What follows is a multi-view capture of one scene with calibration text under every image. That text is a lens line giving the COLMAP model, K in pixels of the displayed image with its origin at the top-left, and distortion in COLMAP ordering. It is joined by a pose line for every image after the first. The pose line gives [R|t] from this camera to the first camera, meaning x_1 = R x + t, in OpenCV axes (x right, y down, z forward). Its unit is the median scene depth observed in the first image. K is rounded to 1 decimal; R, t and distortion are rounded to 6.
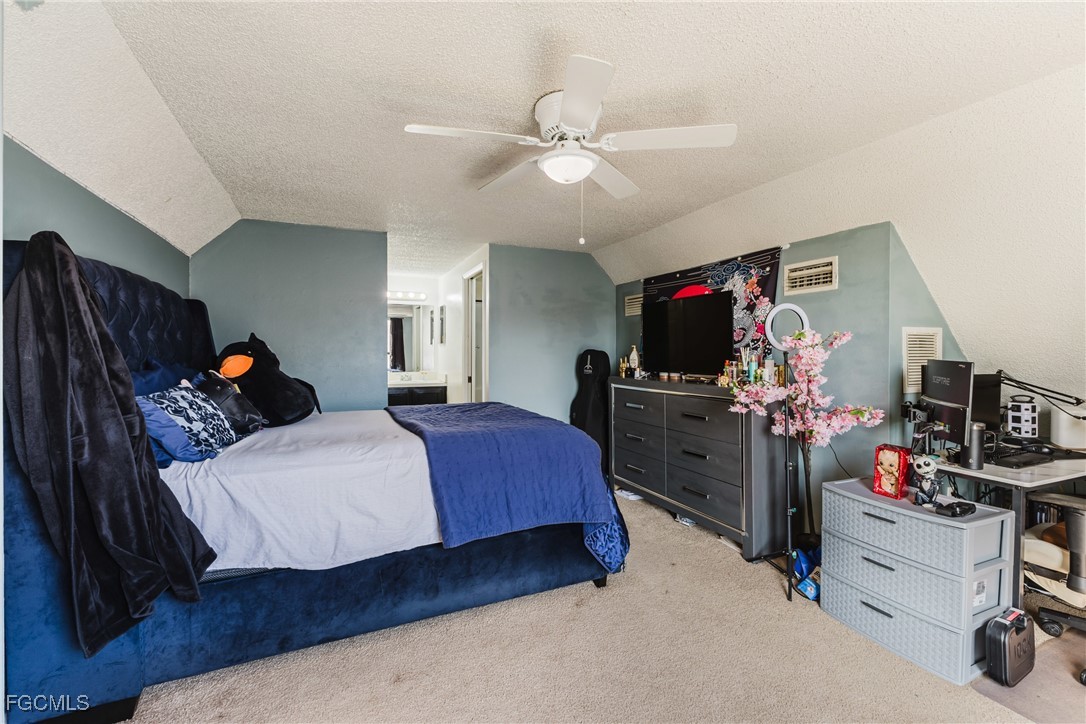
lens RADIAL K [[471.7, 0, 543.4], [0, 471.7, 361.5], [0, 0, 1]] dist [0.016382, -0.000626]
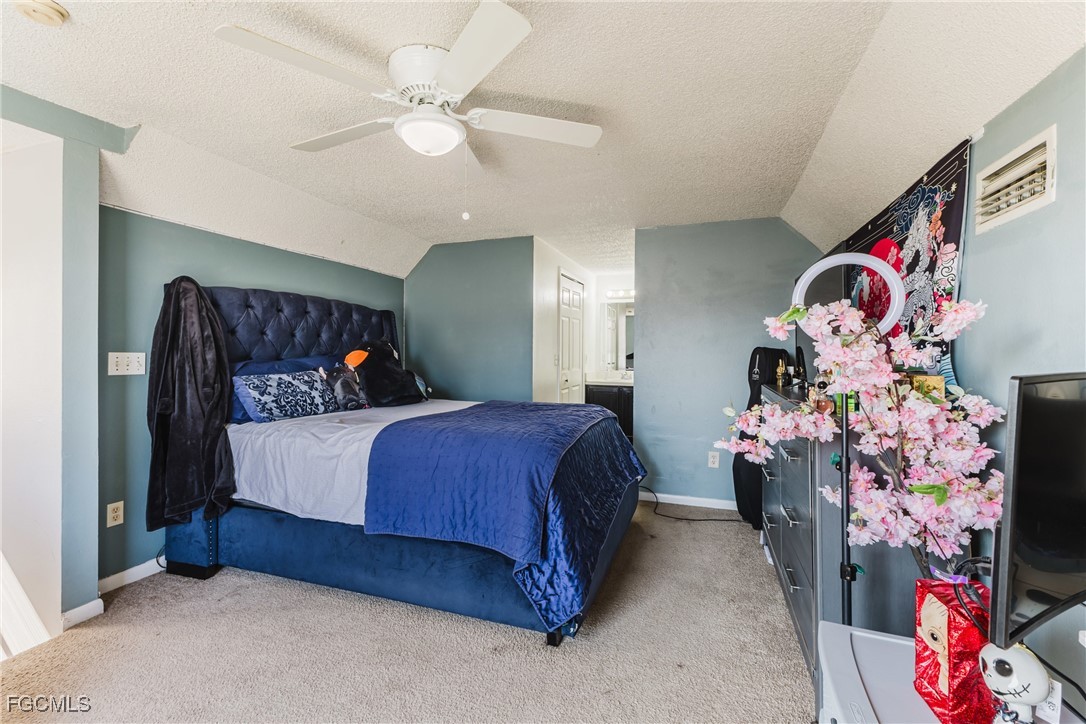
lens RADIAL K [[471.7, 0, 541.2], [0, 471.7, 354.1], [0, 0, 1]] dist [0.016382, -0.000626]
pose [[0.720322, 0.009211, -0.693579, 0.501139], [-0.021041, 0.999742, -0.008575, -0.001582], [0.693321, 0.020771, 0.720330, 0.315846]]
